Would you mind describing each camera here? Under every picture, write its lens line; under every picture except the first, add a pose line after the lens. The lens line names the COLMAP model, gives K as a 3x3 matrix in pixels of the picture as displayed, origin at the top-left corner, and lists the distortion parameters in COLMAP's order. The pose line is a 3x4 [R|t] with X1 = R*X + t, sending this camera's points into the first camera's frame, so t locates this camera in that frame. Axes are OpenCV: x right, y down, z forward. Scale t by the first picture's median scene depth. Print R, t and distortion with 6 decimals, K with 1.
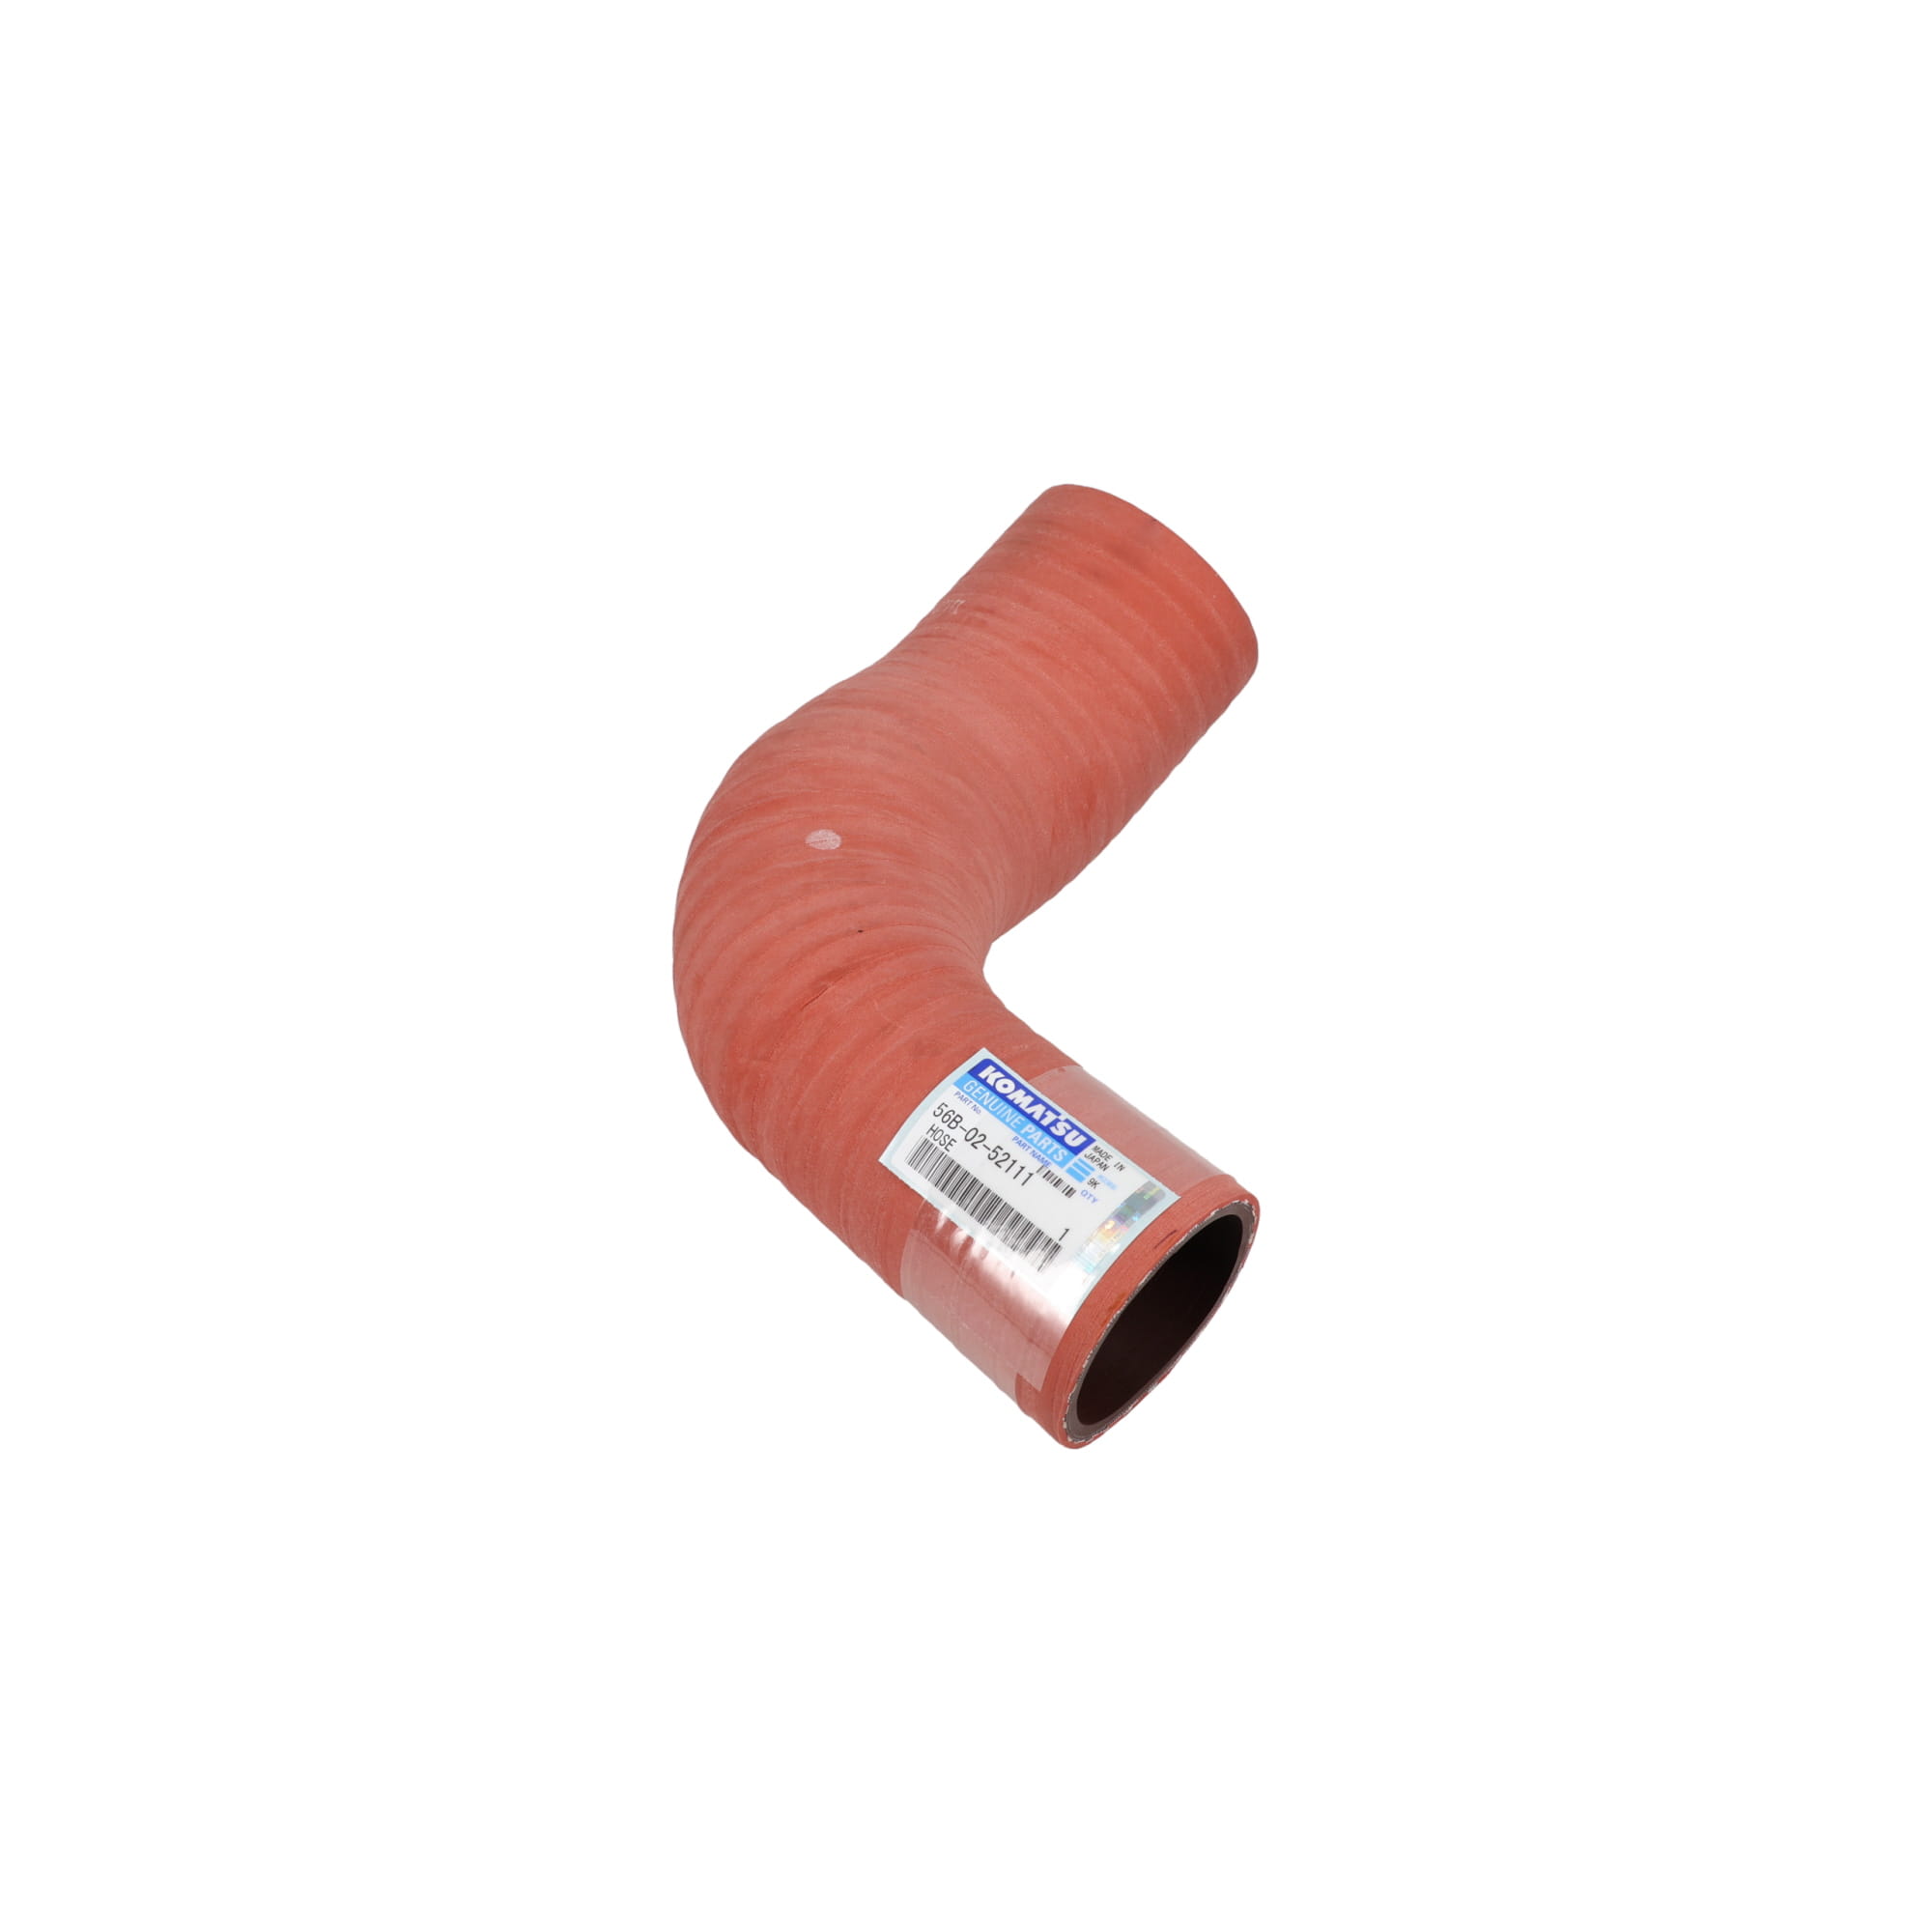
lens RADIAL K [[1793.4, 0, 1014.7], [0, 1793.4, 911.7], [0, 0, 1]] dist [-0.022104, 0.000000]
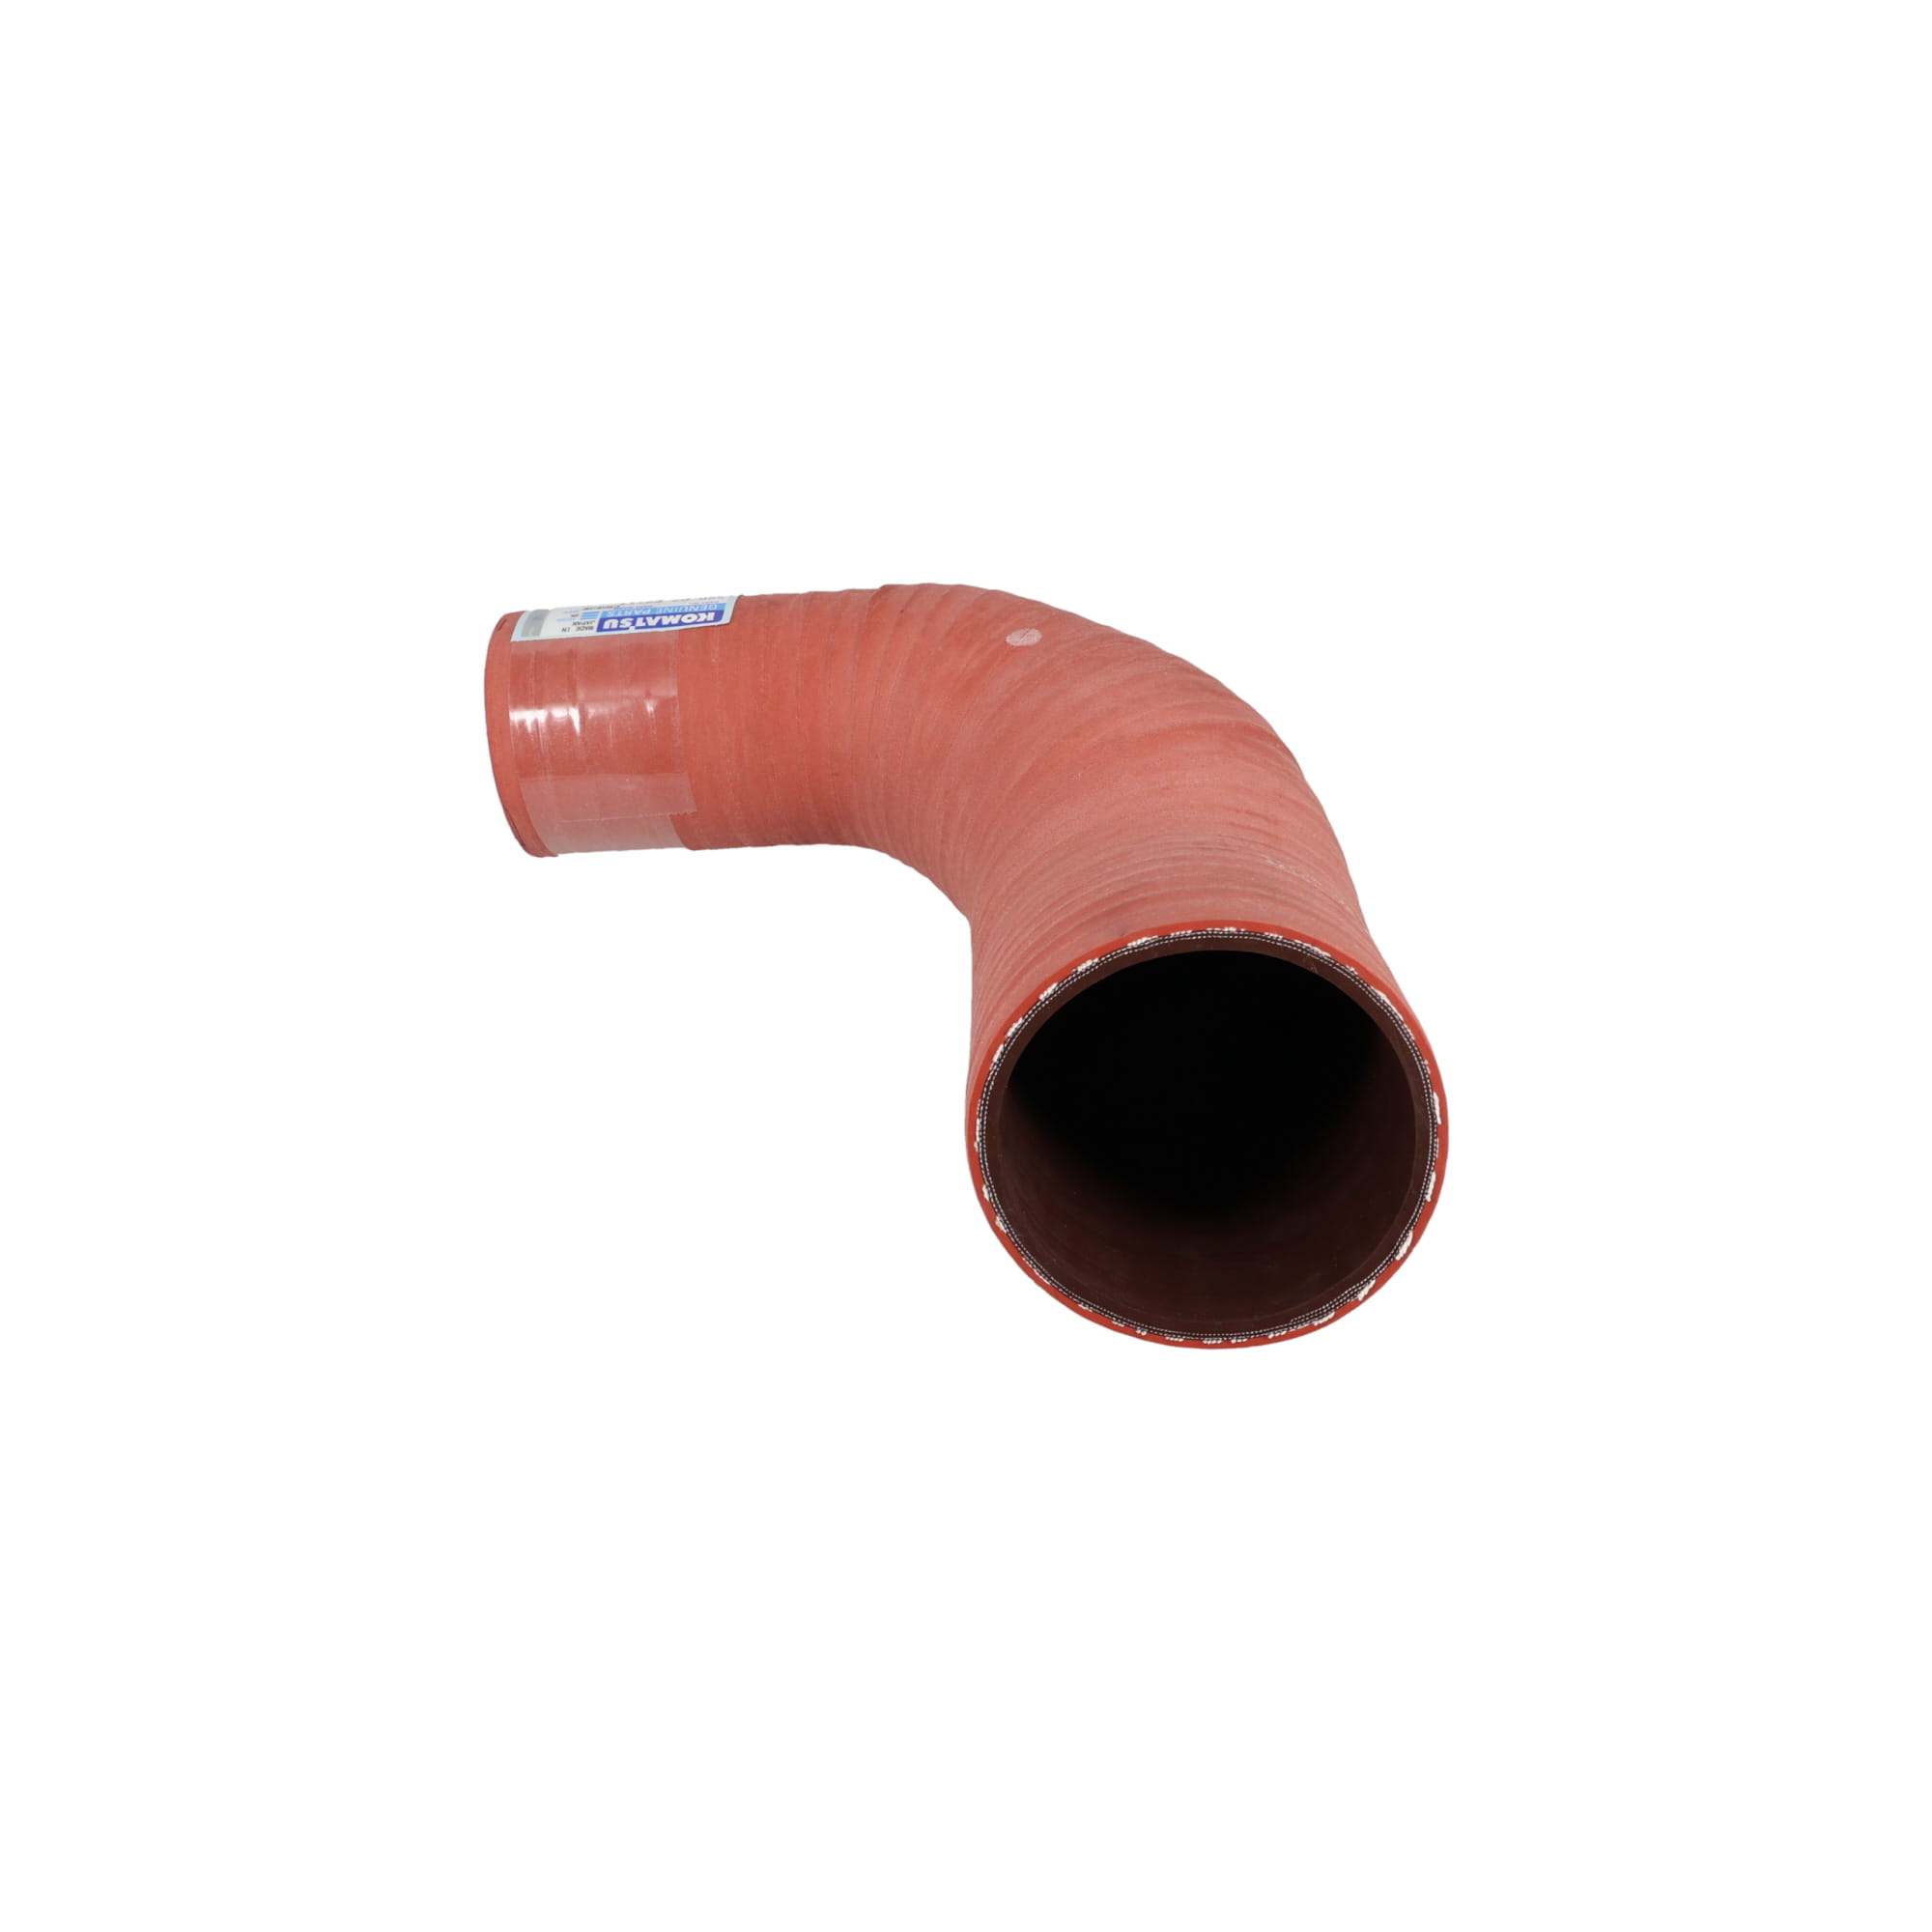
lens RADIAL K [[1793.4, 0, 977.7], [0, 1793.4, 962.9], [0, 0, 1]] dist [-0.022104, 0.000000]
pose [[-0.727012, 0.467701, -0.502702, 0.516200], [-0.429225, 0.261882, 0.864398, -0.877081], [0.535929, 0.844200, 0.010358, 1.189647]]
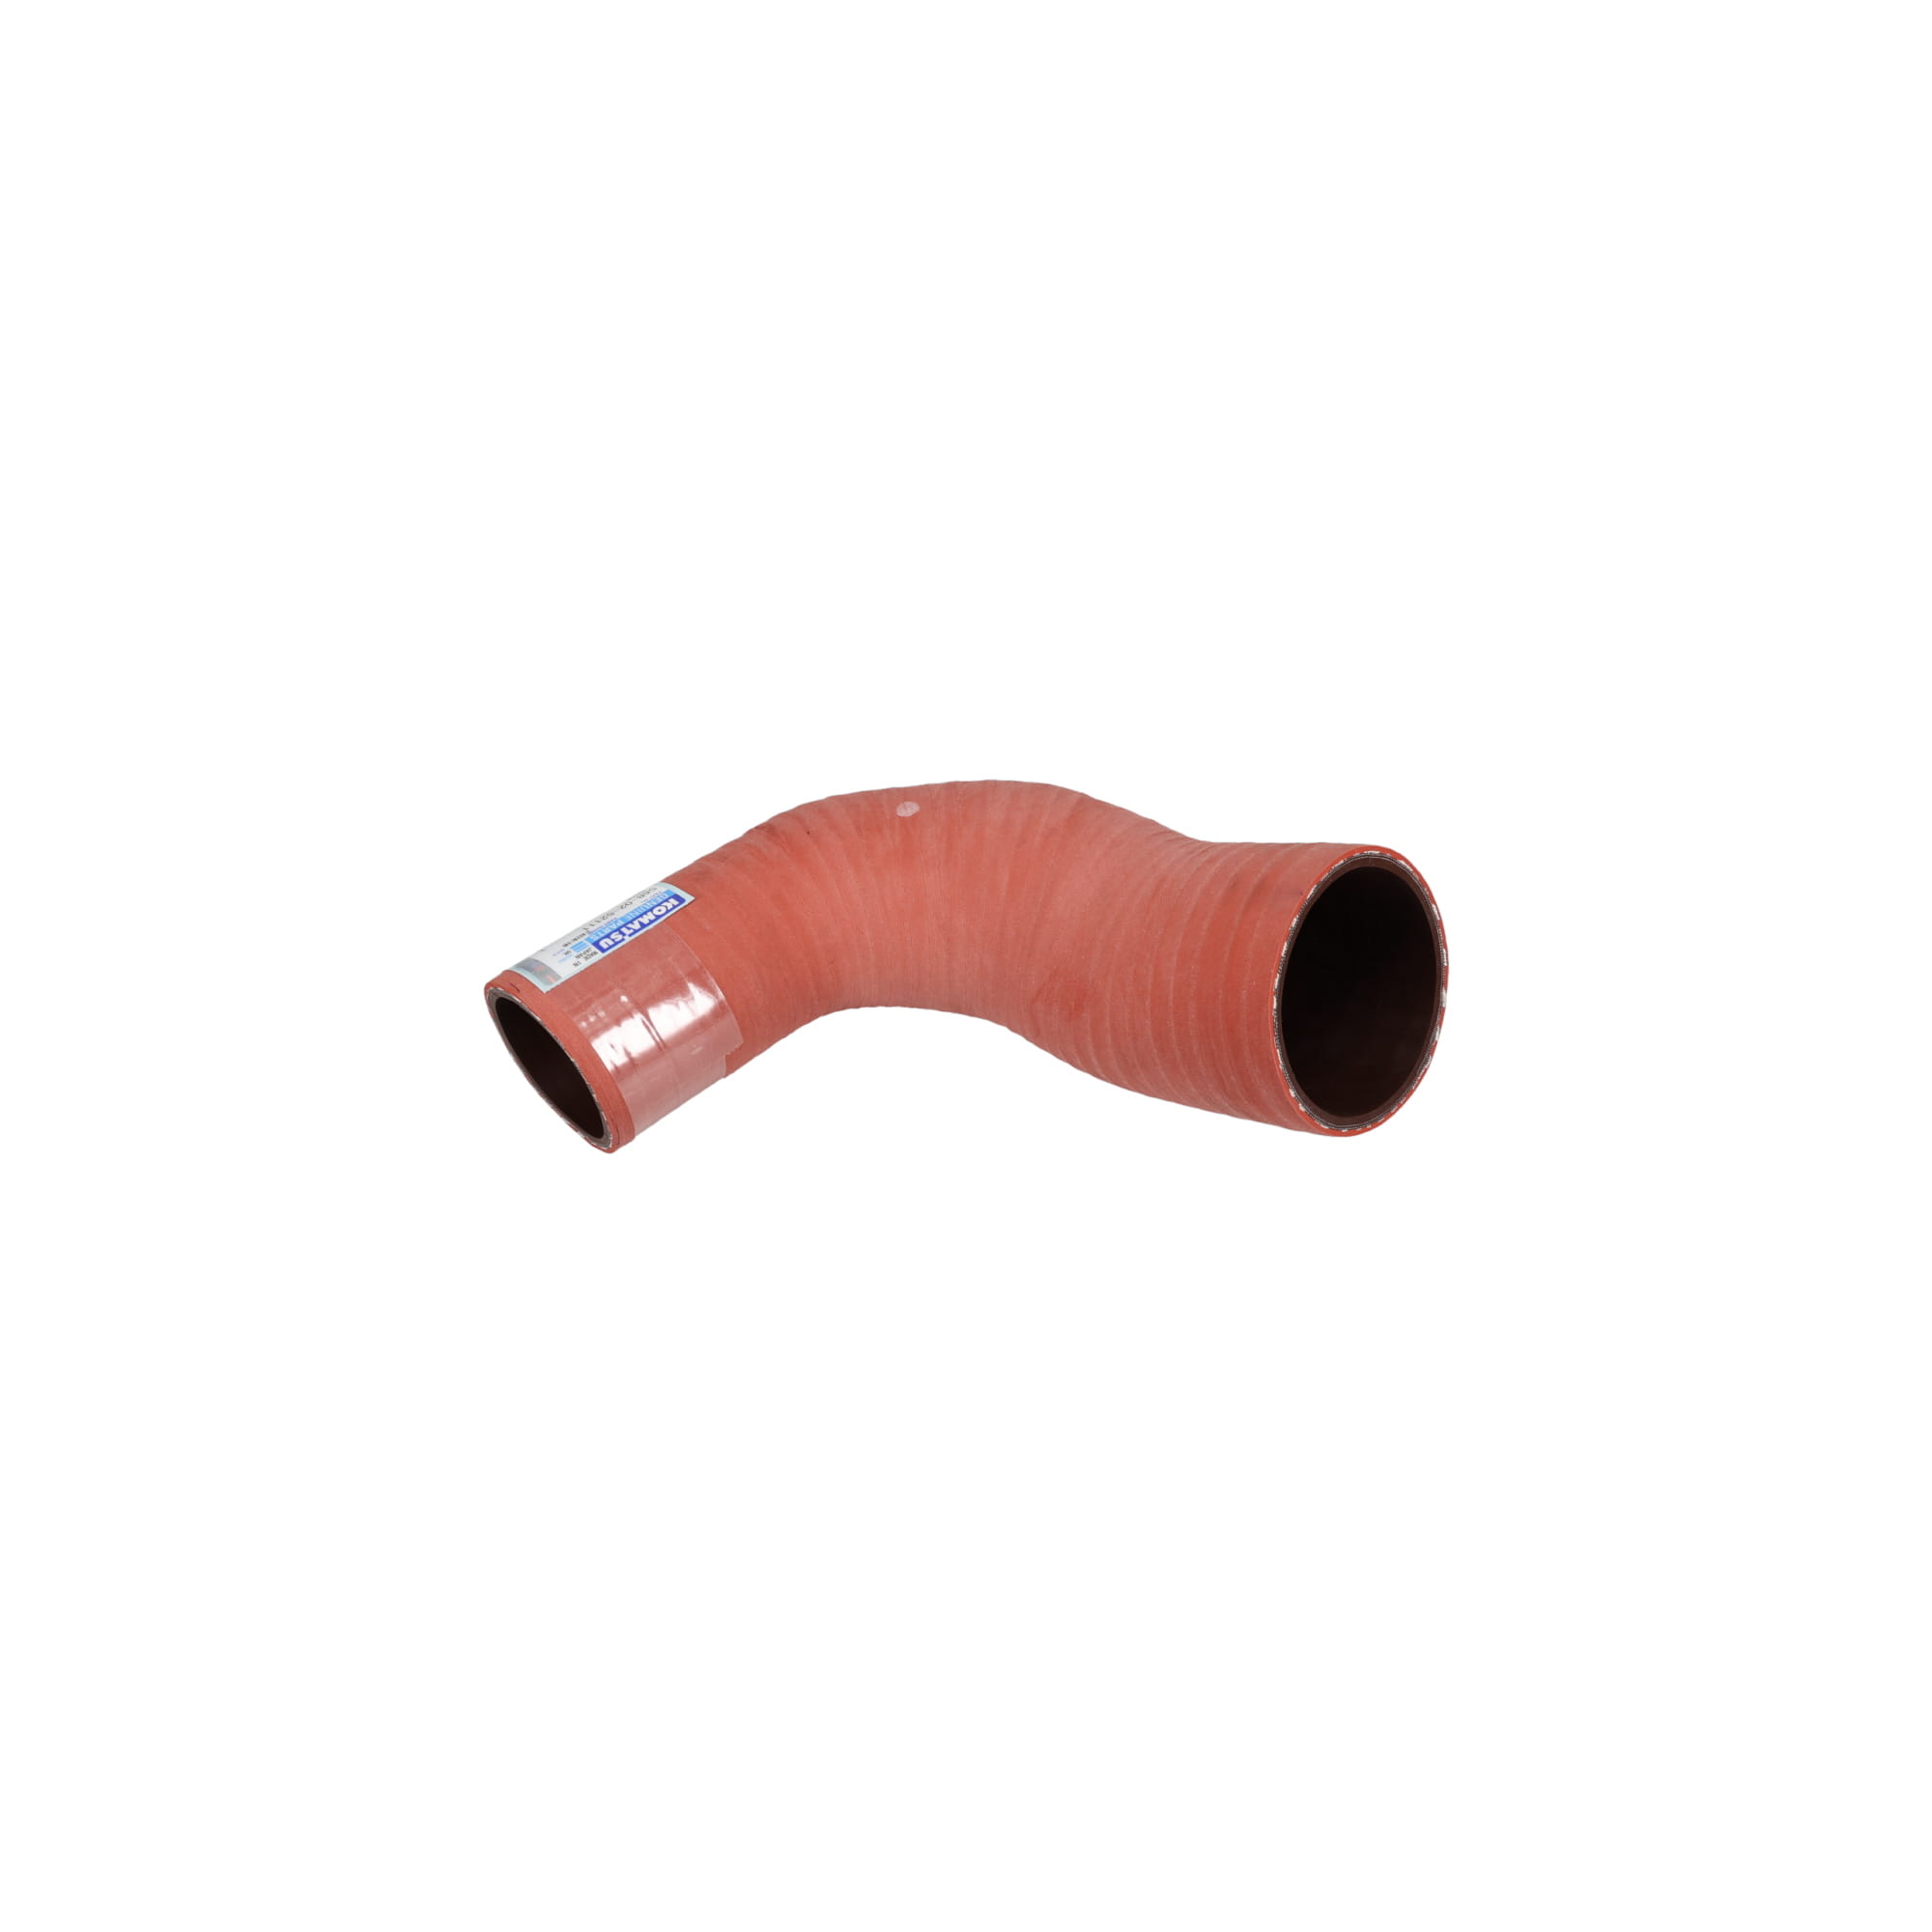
lens RADIAL K [[1457.6, 0, 952.4], [0, 1457.6, 970.7], [0, 0, 1]] dist [-0.005465, -0.000149]
pose [[-0.028529, 0.631673, -0.774710, 0.868961], [-0.621253, 0.595957, 0.508803, -0.579075], [0.783091, 0.495806, 0.375427, 0.711433]]
